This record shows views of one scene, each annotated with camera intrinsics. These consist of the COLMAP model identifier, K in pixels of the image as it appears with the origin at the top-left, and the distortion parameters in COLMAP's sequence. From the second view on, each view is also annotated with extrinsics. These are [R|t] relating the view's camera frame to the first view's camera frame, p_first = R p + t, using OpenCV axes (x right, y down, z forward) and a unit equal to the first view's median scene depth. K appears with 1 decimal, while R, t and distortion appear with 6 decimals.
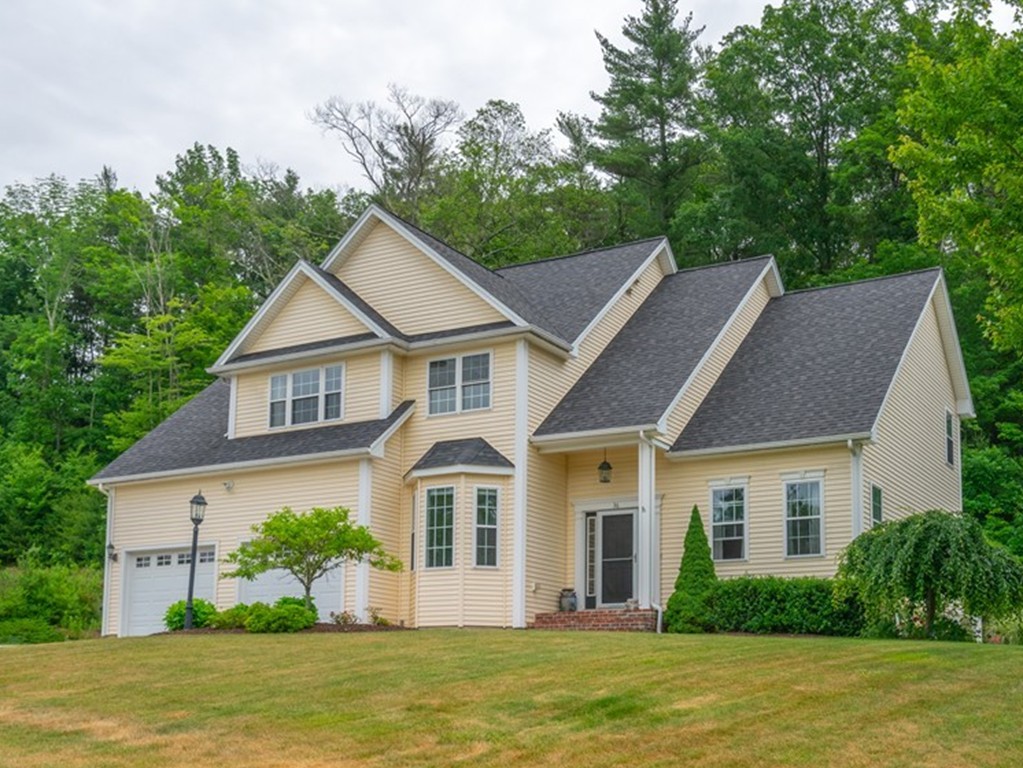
lens RADIAL K [[1267.4, 0, 511.7], [0, 1267.4, 383.9], [0, 0, 1]] dist [0.005653, 0.000000]
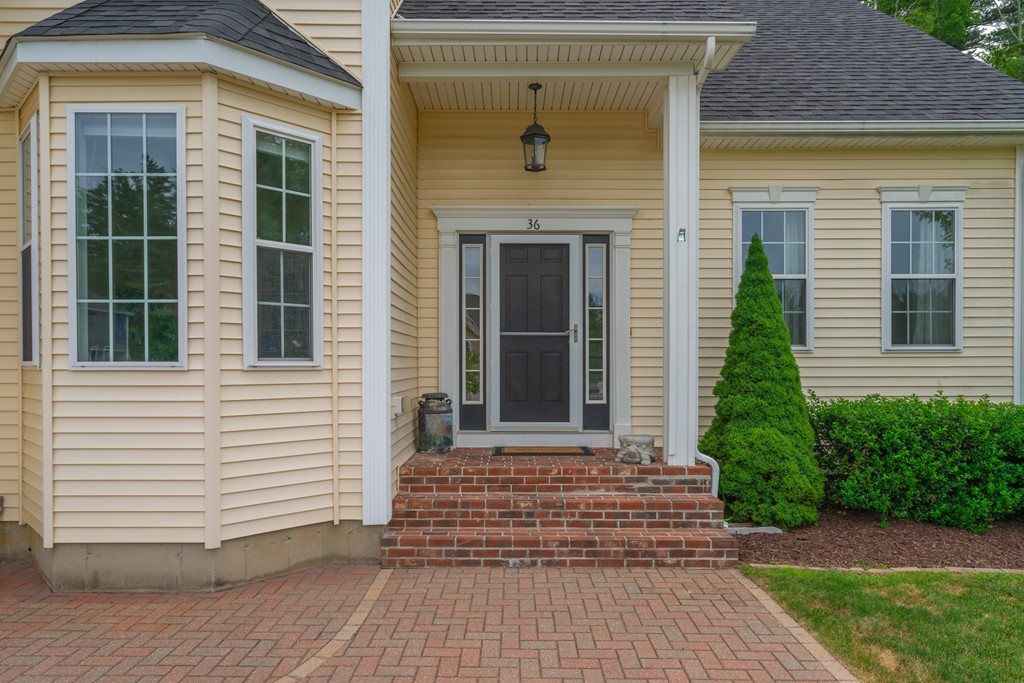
lens RADIAL K [[668.2, 0, 509.8], [0, 668.2, 359.9], [0, 0, 1]] dist [0.000061, 0.000991]
pose [[0.857290, -0.008563, 0.514762, -0.061209], [-0.122777, 0.967613, 0.220571, 0.094168], [-0.499979, -0.252294, 0.828473, 0.805781]]
